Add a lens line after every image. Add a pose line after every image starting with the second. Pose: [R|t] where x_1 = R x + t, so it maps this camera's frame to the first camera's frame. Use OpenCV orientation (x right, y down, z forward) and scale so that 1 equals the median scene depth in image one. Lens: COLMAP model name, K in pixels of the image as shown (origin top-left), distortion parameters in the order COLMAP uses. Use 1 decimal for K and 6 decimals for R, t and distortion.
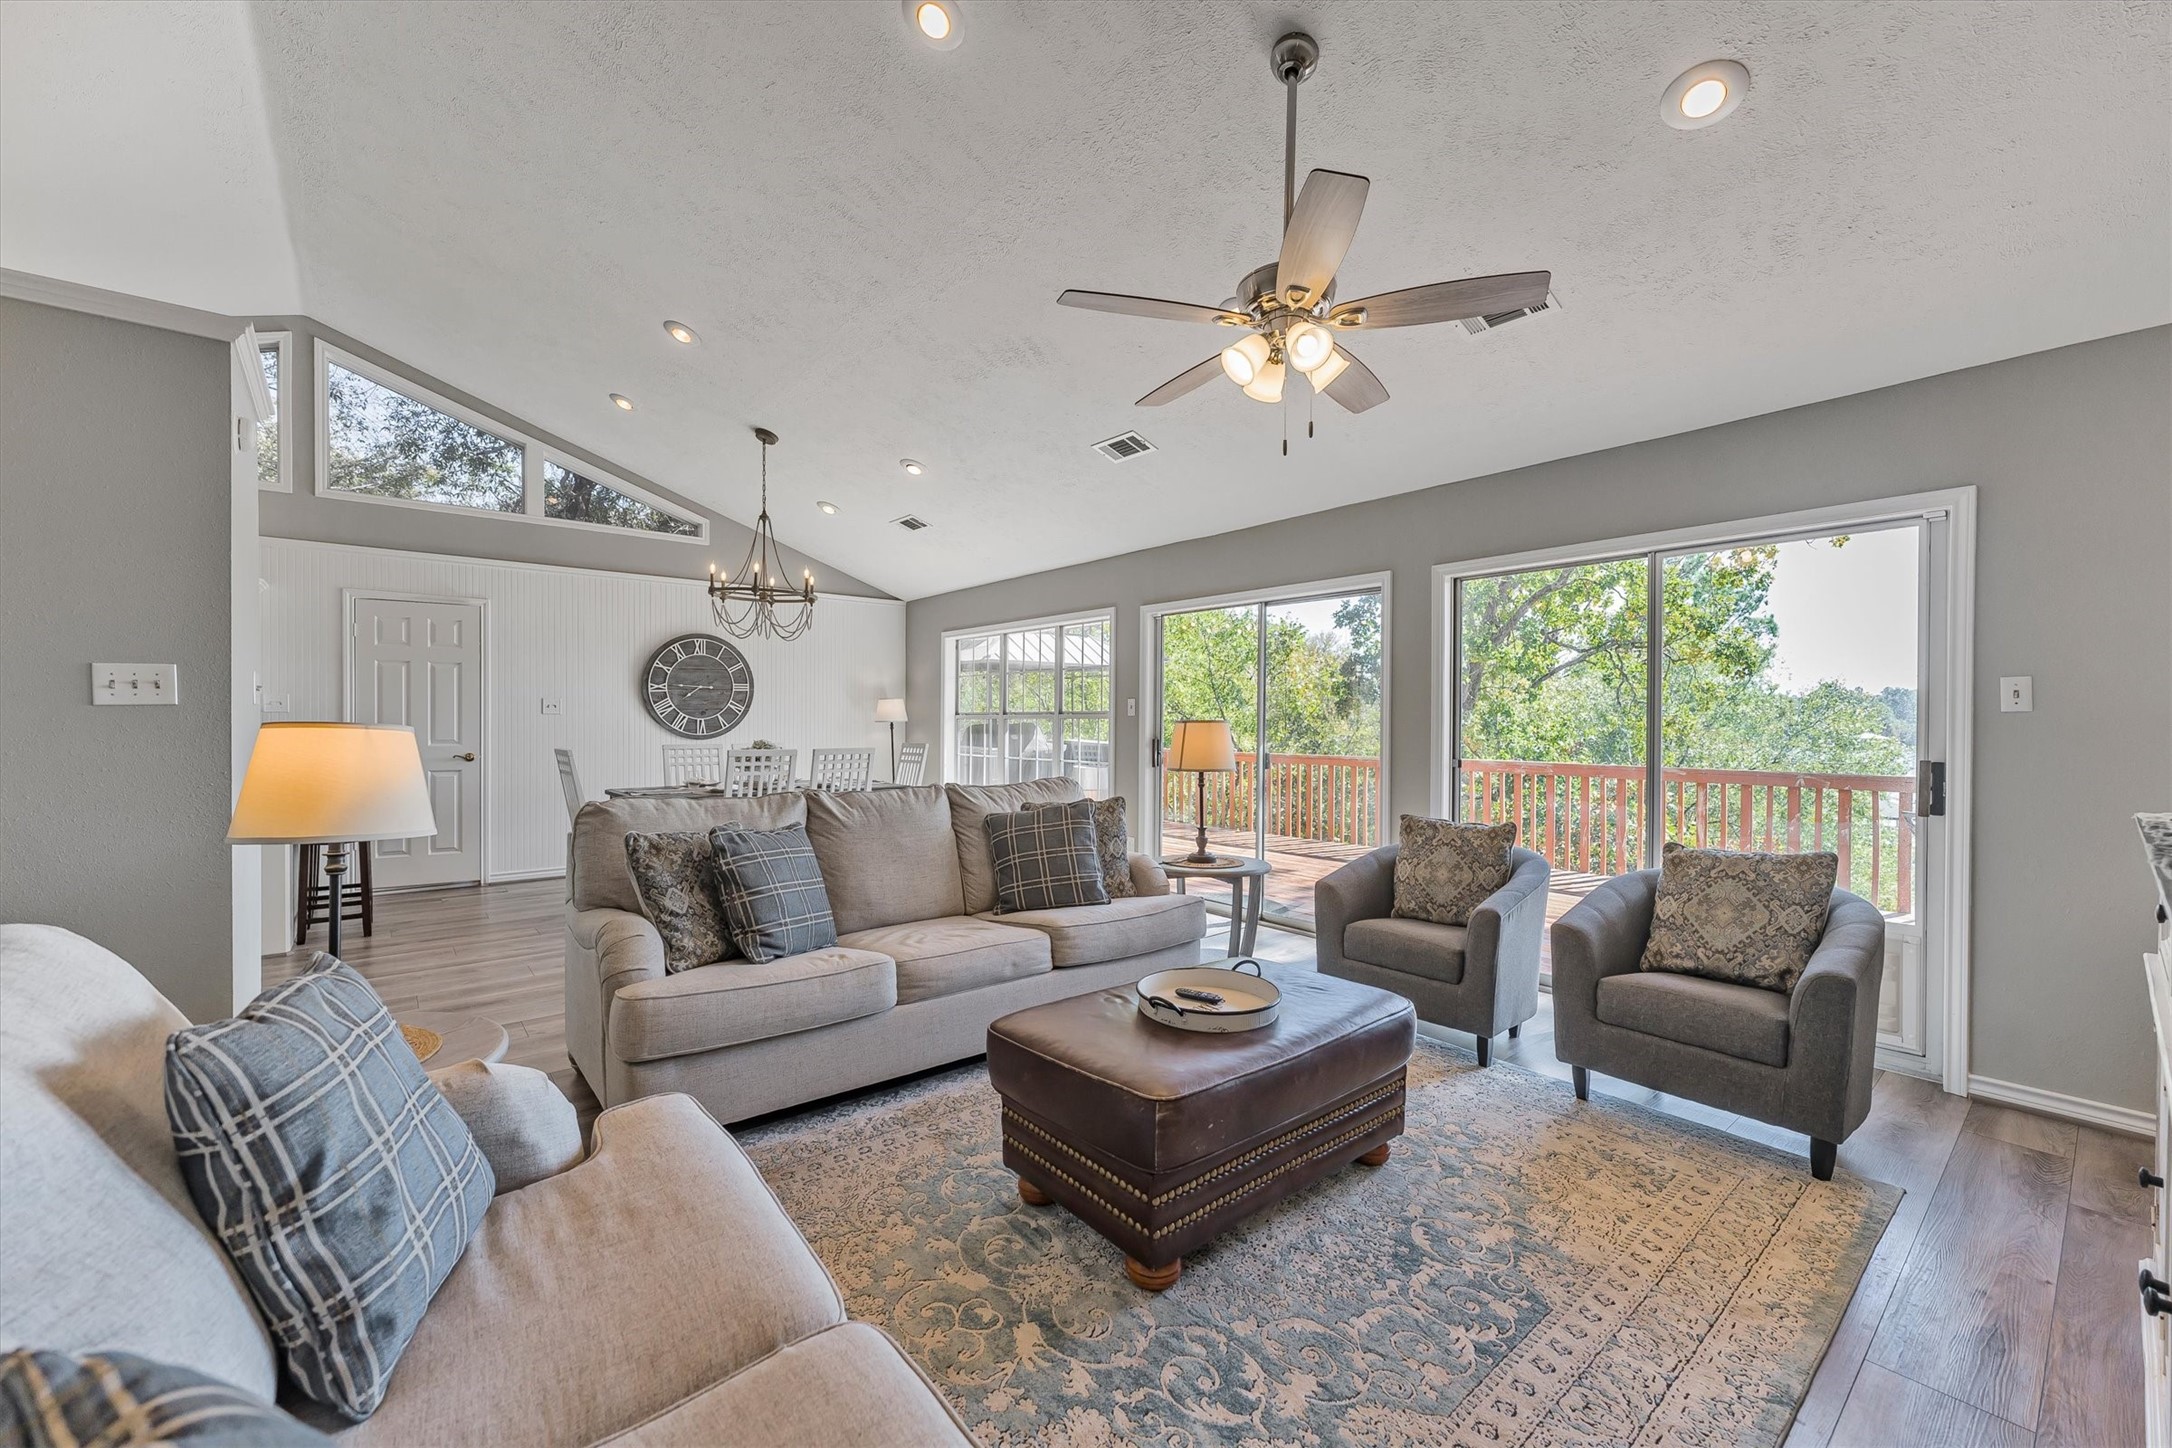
lens RADIAL K [[871.3, 0, 1094.7], [0, 871.3, 716.0], [0, 0, 1]] dist [0.014131, -0.000045]
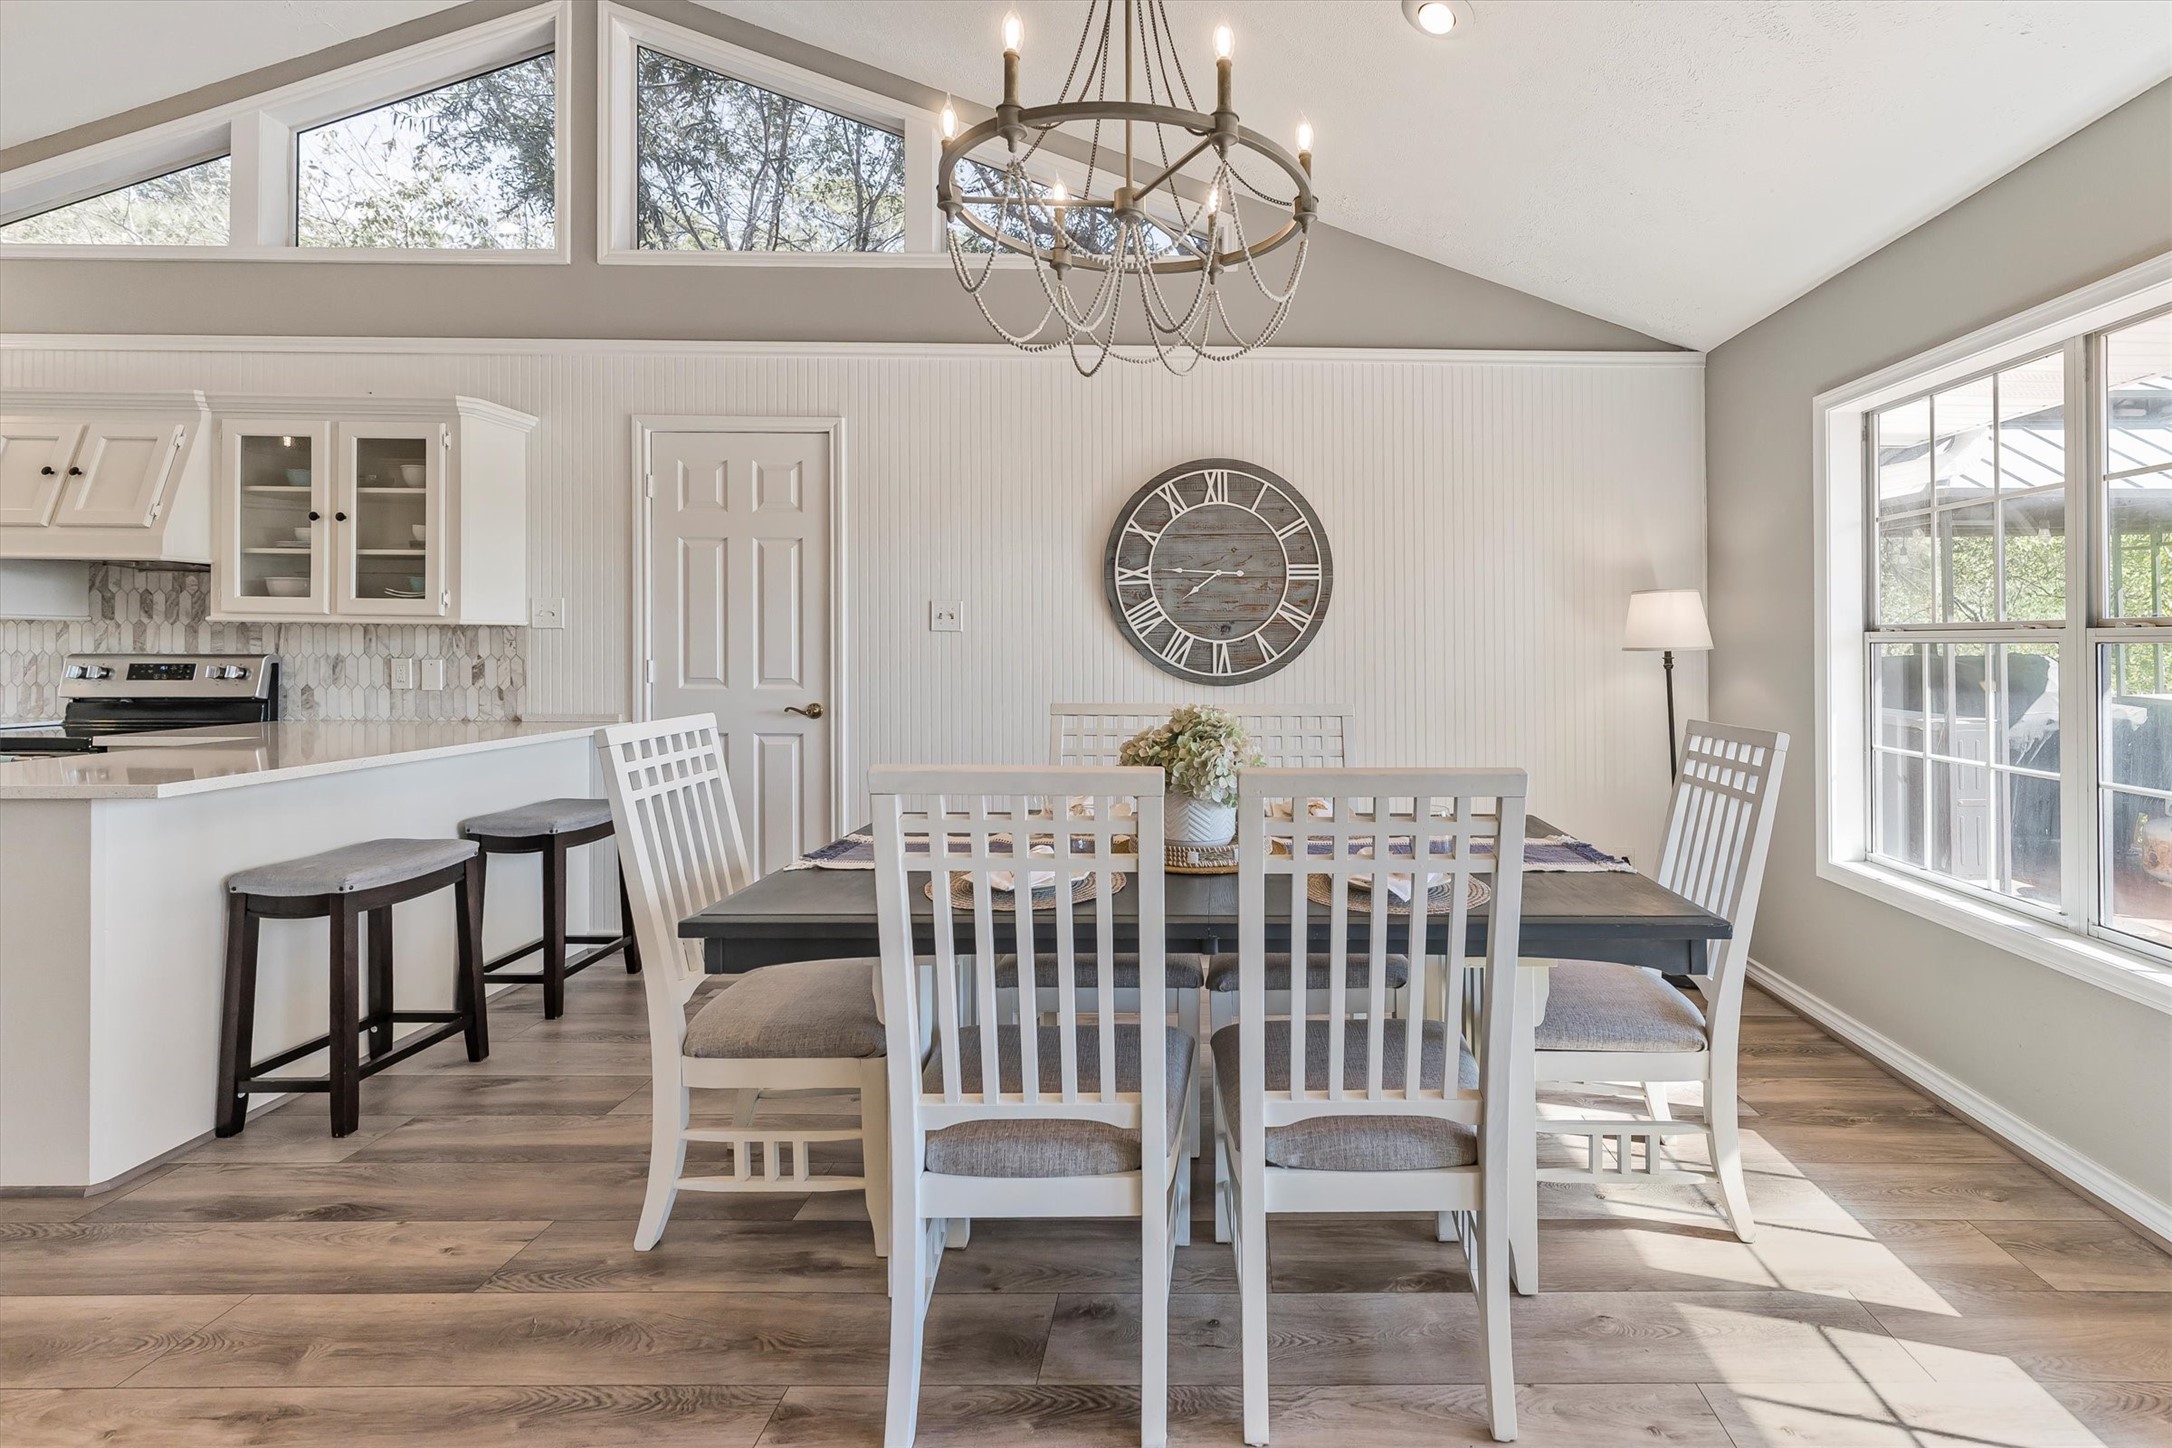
lens RADIAL K [[965.6, 0, 1189.2], [0, 965.6, 633.2], [0, 0, 1]] dist [0.000237, 0.000712]
pose [[0.756655, -0.004423, -0.653800, -0.130347], [-0.000583, 0.999972, -0.007441, 0.002857], [0.653814, 0.006011, 0.756631, 0.620972]]
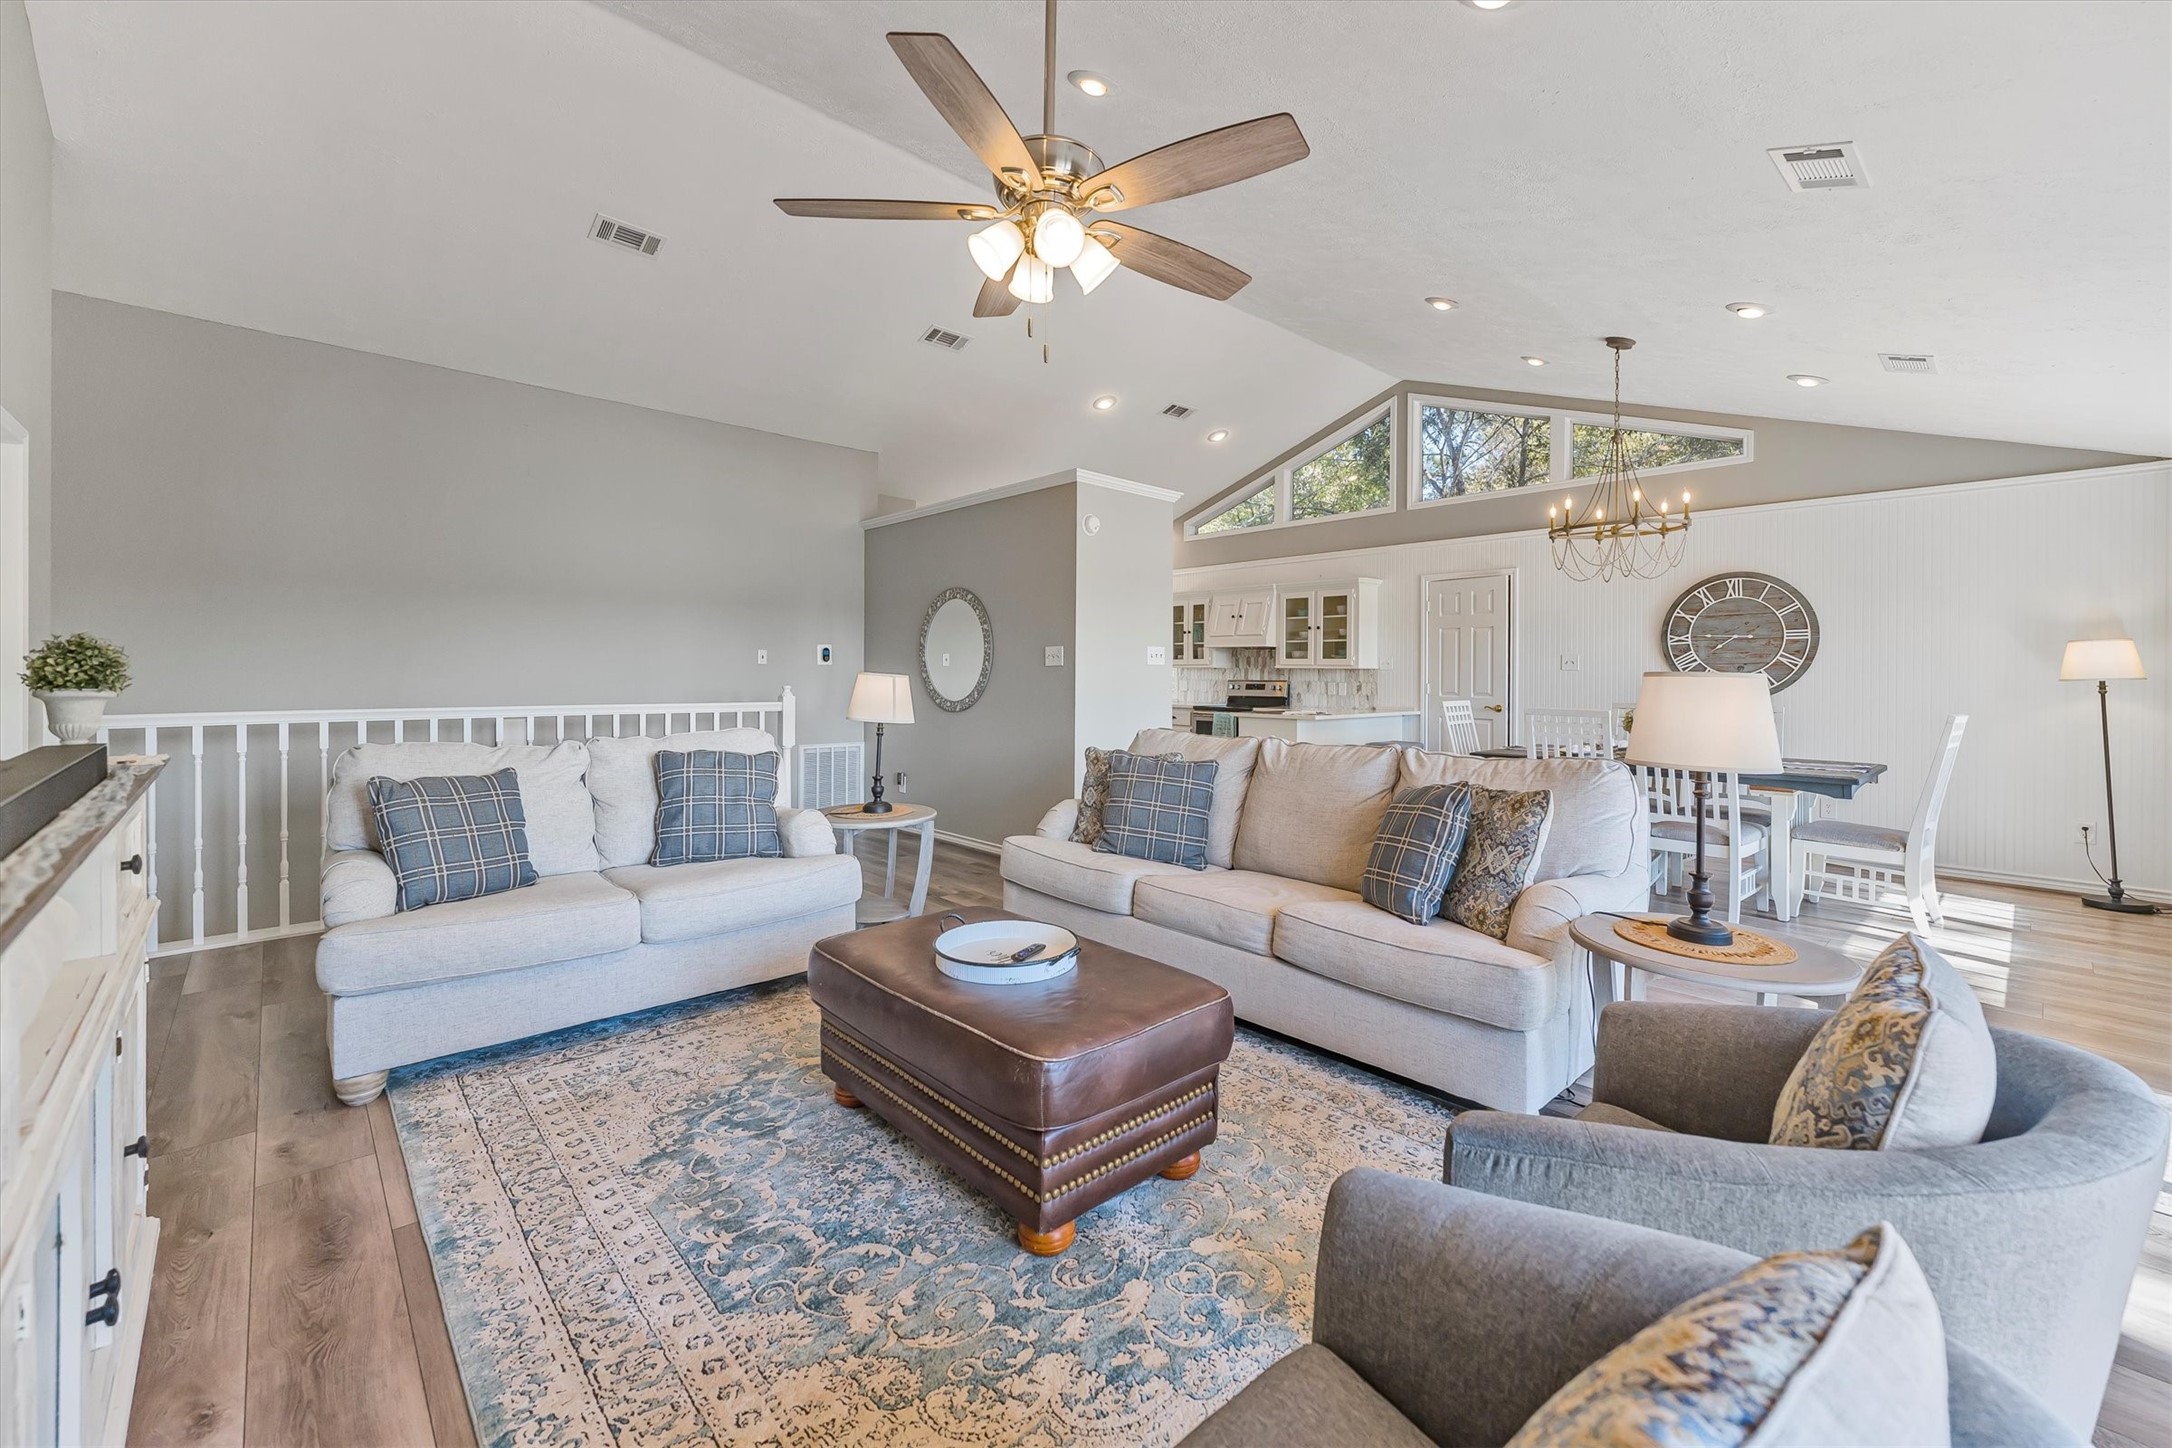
lens RADIAL K [[902.2, 0, 1088.2], [0, 902.2, 713.6], [0, 0, 1]] dist [0.004280, 0.000424]
pose [[0.031430, 0.041798, -0.998632, 0.399595], [-0.000437, 0.999126, 0.041805, 0.004230], [0.999506, -0.000878, 0.031421, 0.374964]]
